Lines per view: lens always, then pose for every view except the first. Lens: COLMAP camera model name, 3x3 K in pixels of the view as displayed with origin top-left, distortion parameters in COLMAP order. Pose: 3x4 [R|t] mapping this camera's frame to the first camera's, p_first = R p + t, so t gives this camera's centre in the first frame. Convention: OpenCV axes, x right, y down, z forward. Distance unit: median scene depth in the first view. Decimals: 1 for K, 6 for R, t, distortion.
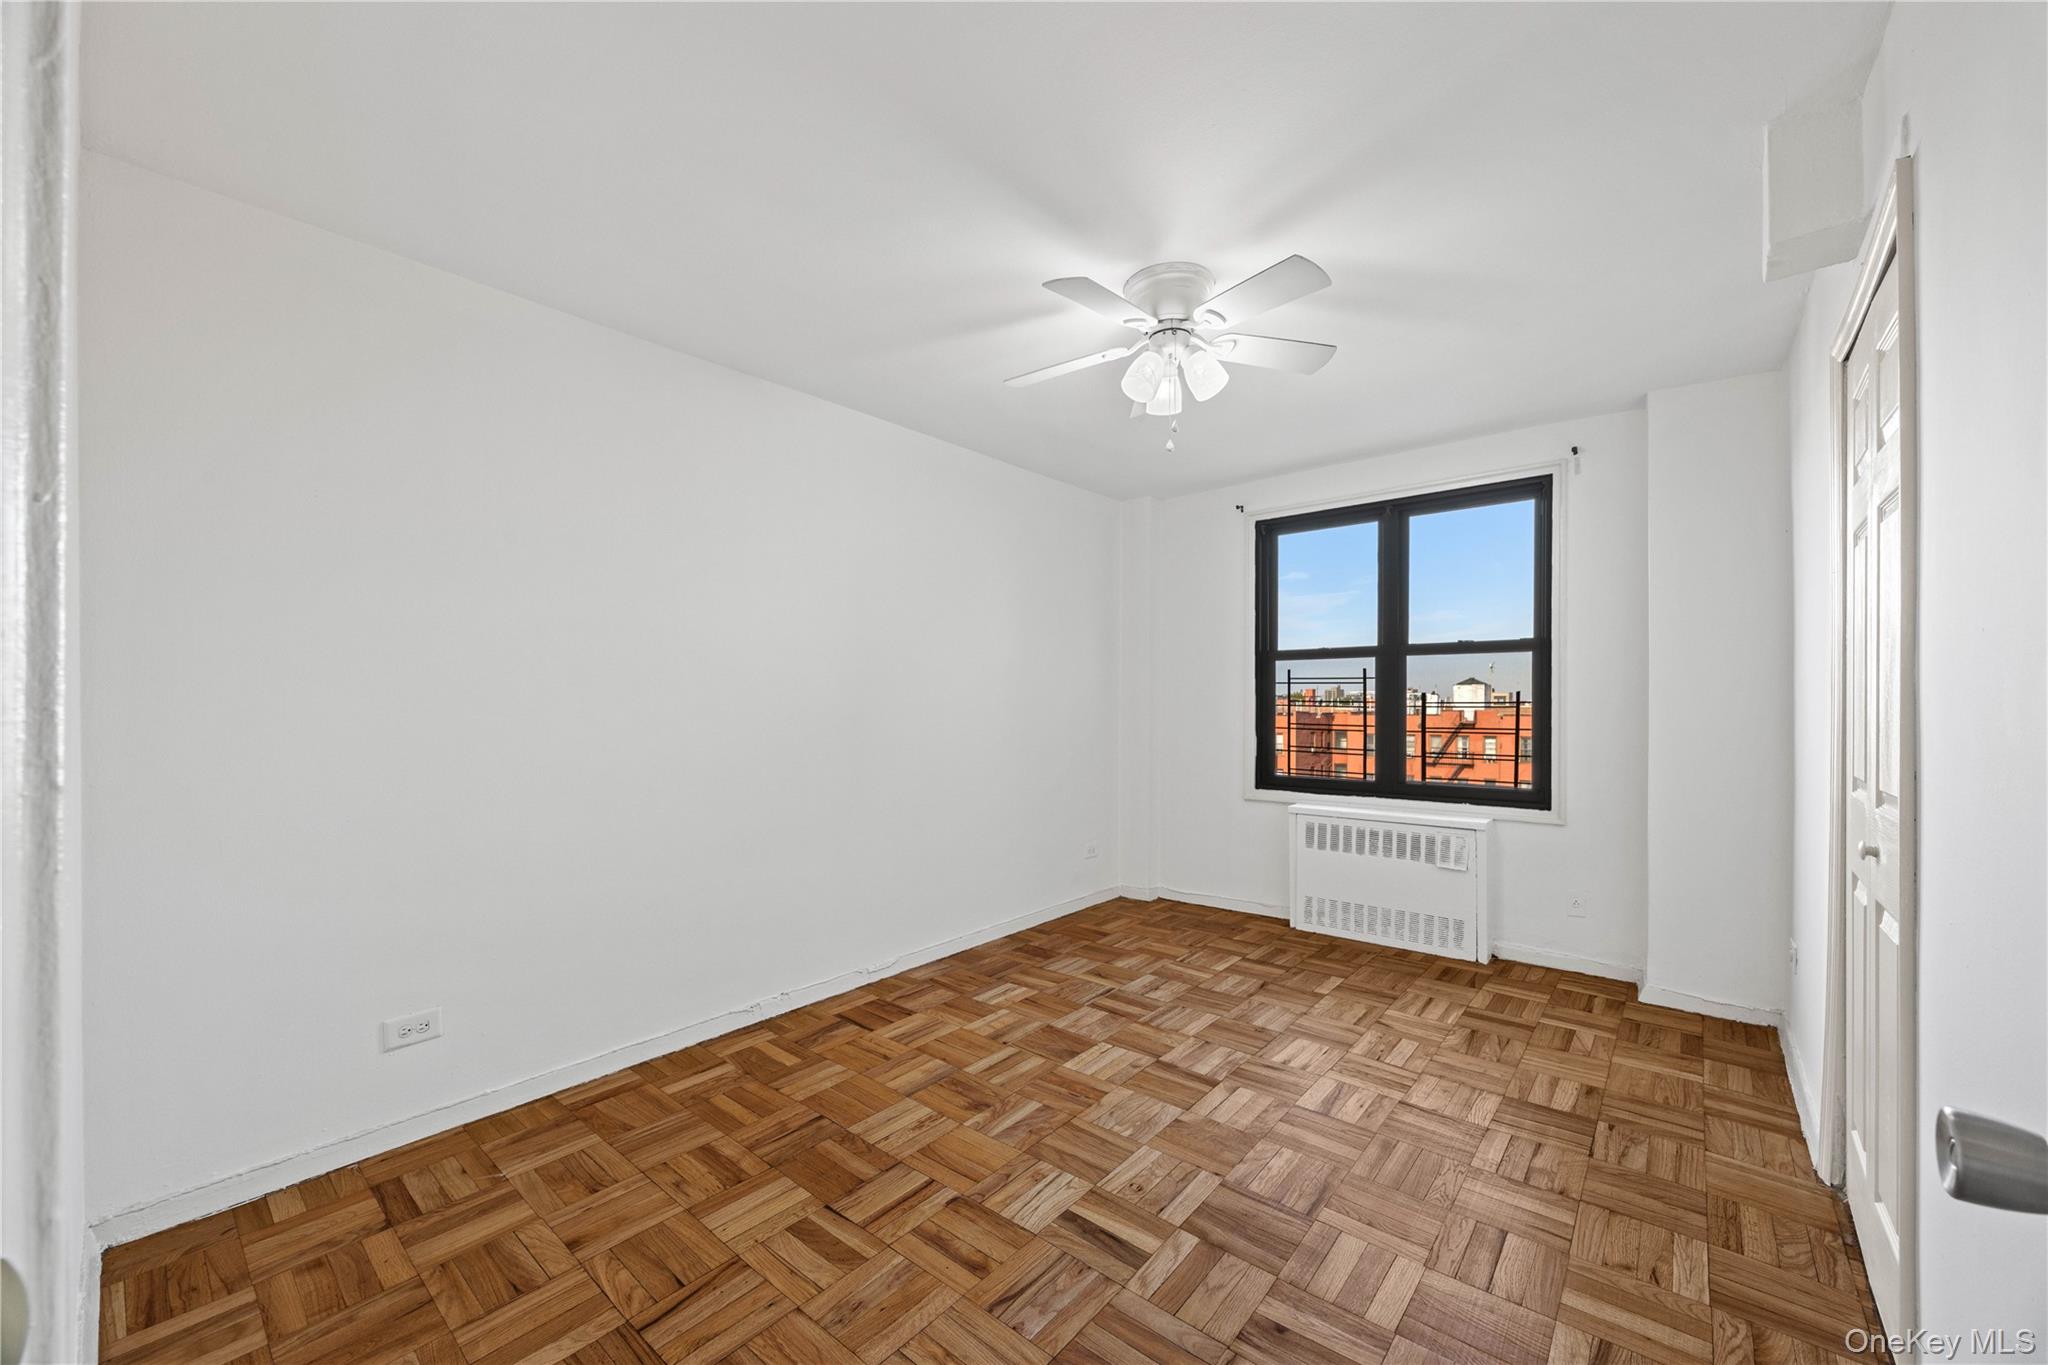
lens RADIAL K [[785.1, 0, 1019.7], [0, 785.1, 695.5], [0, 0, 1]] dist [-0.003044, 0.000778]
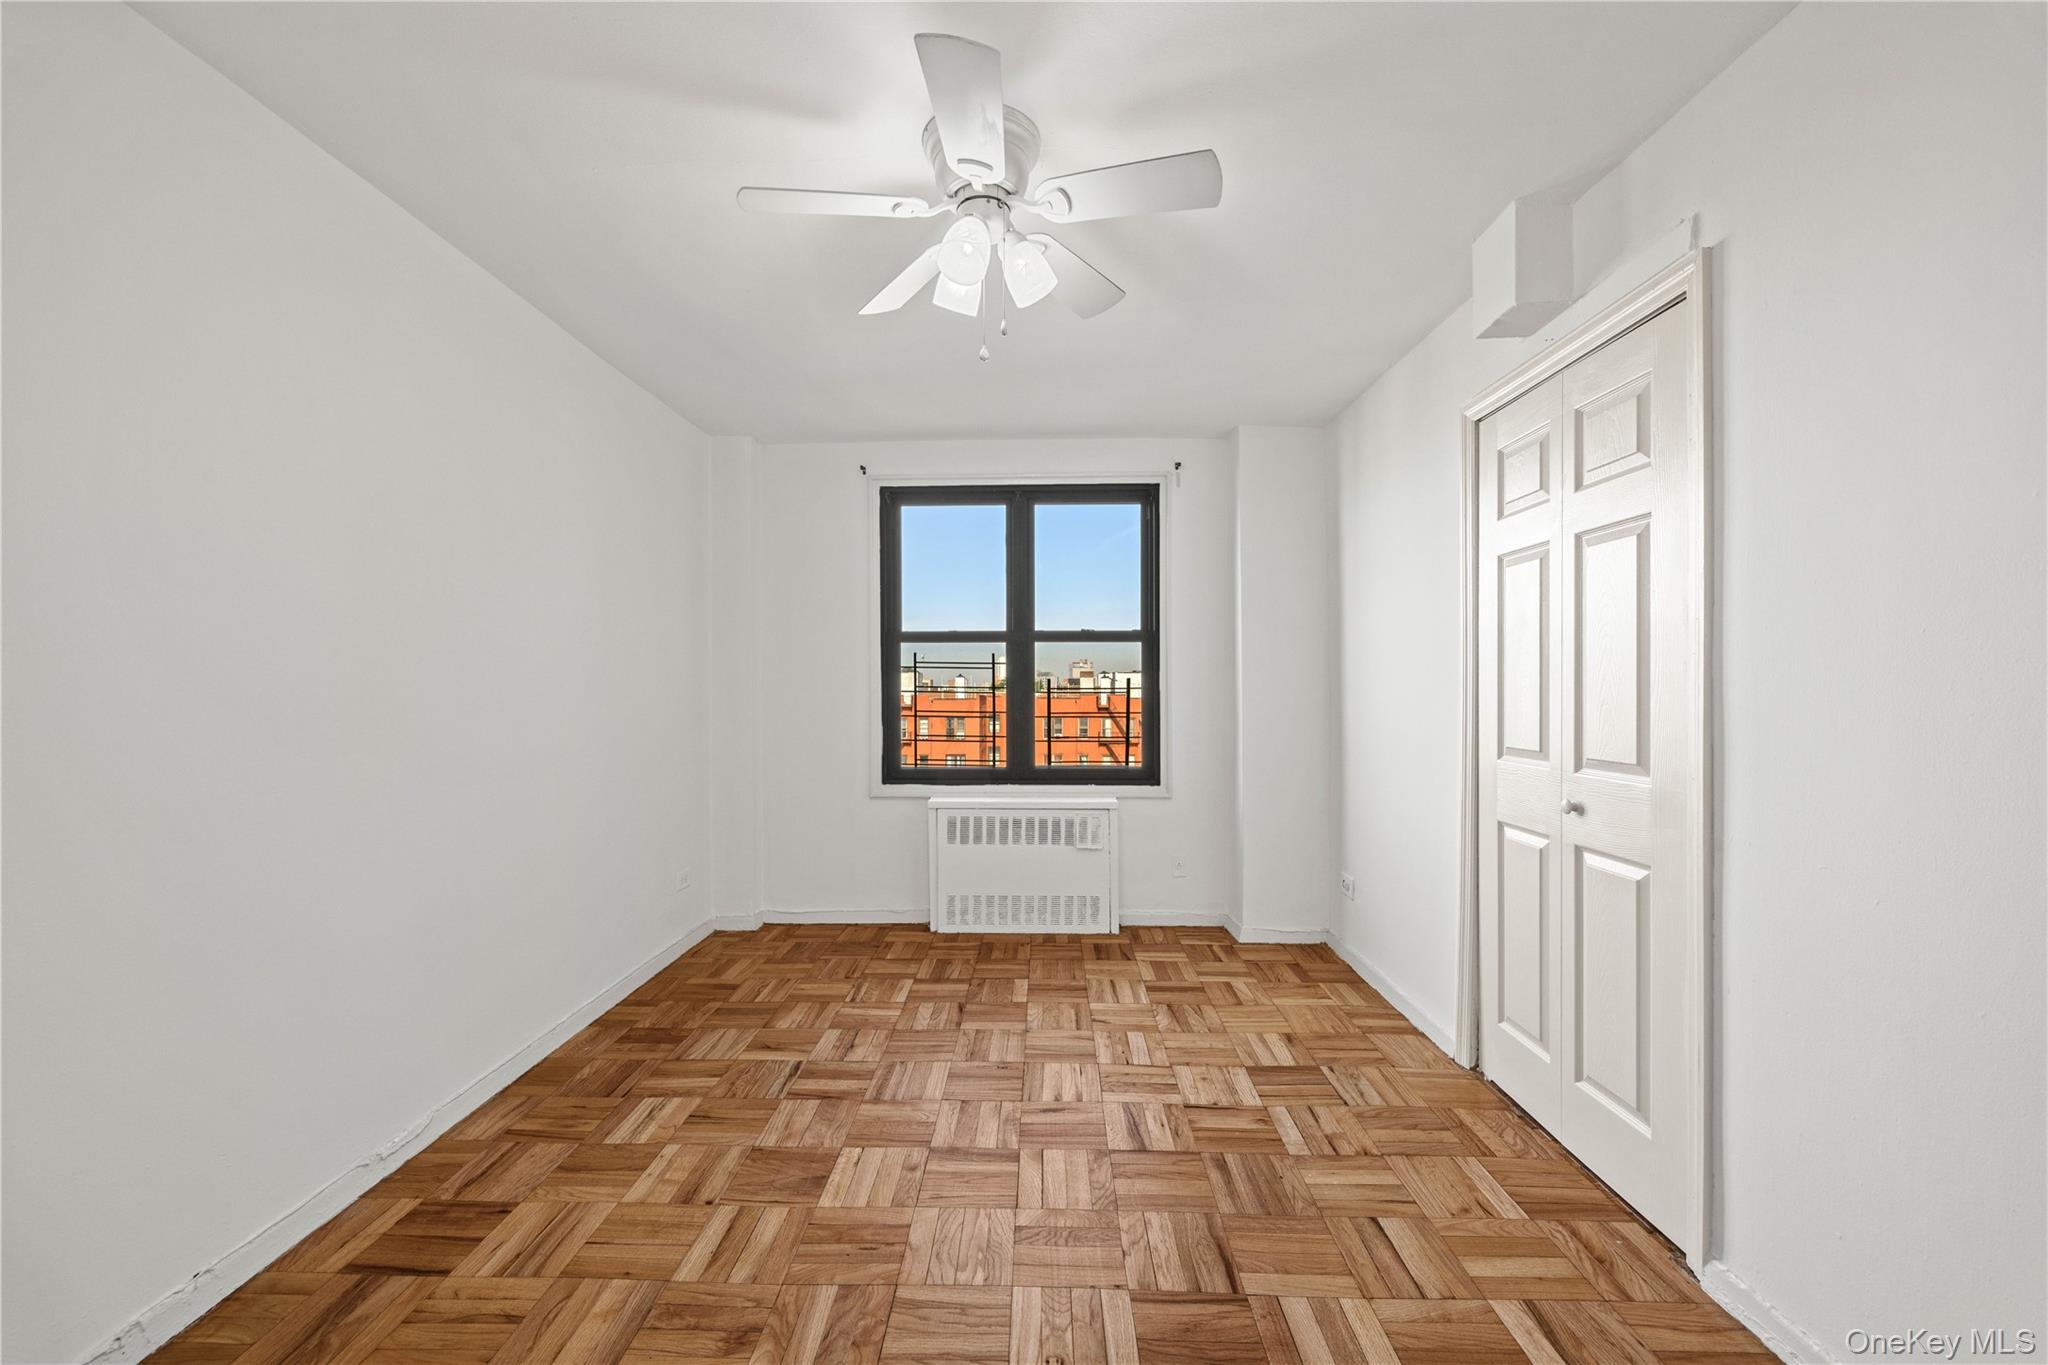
lens RADIAL K [[785.1, 0, 1019.5], [0, 785.1, 692.4], [0, 0, 1]] dist [-0.003044, 0.000778]
pose [[0.780335, -0.002683, 0.625356, -0.238692], [-0.006227, 0.999908, 0.012061, 0.003110], [-0.625331, -0.013306, 0.780246, 0.343227]]
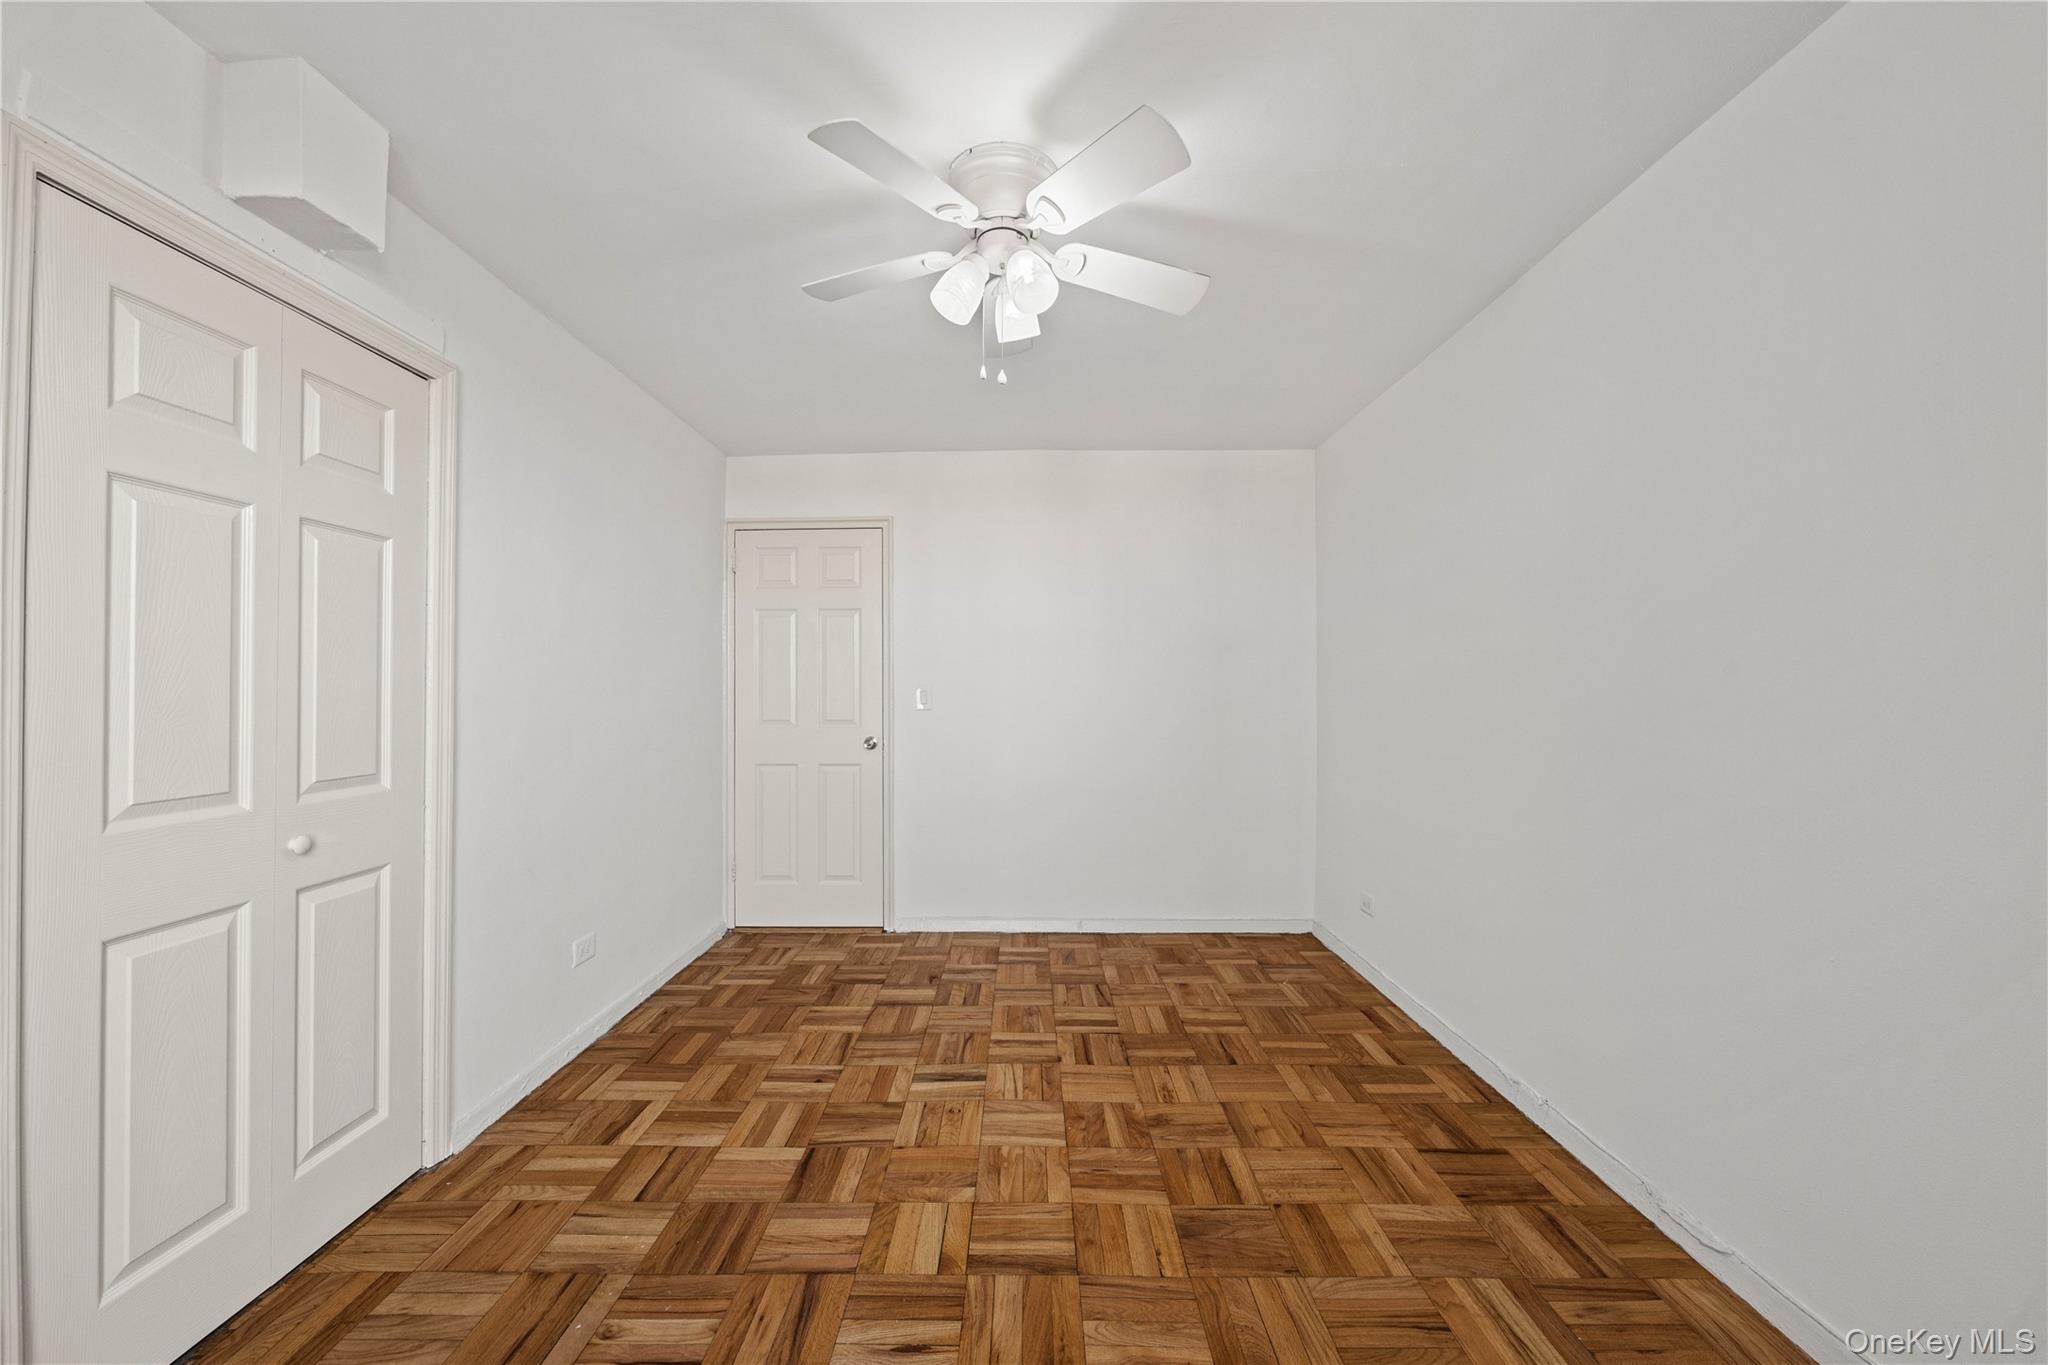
lens RADIAL K [[785.1, 0, 1030.5], [0, 785.1, 684.5], [0, 0, 1]] dist [-0.003044, 0.000778]
pose [[-0.757464, 0.001876, -0.652874, 0.607511], [0.010215, 0.999908, -0.008977, 0.001732], [0.652797, -0.013469, -0.757414, 1.447452]]
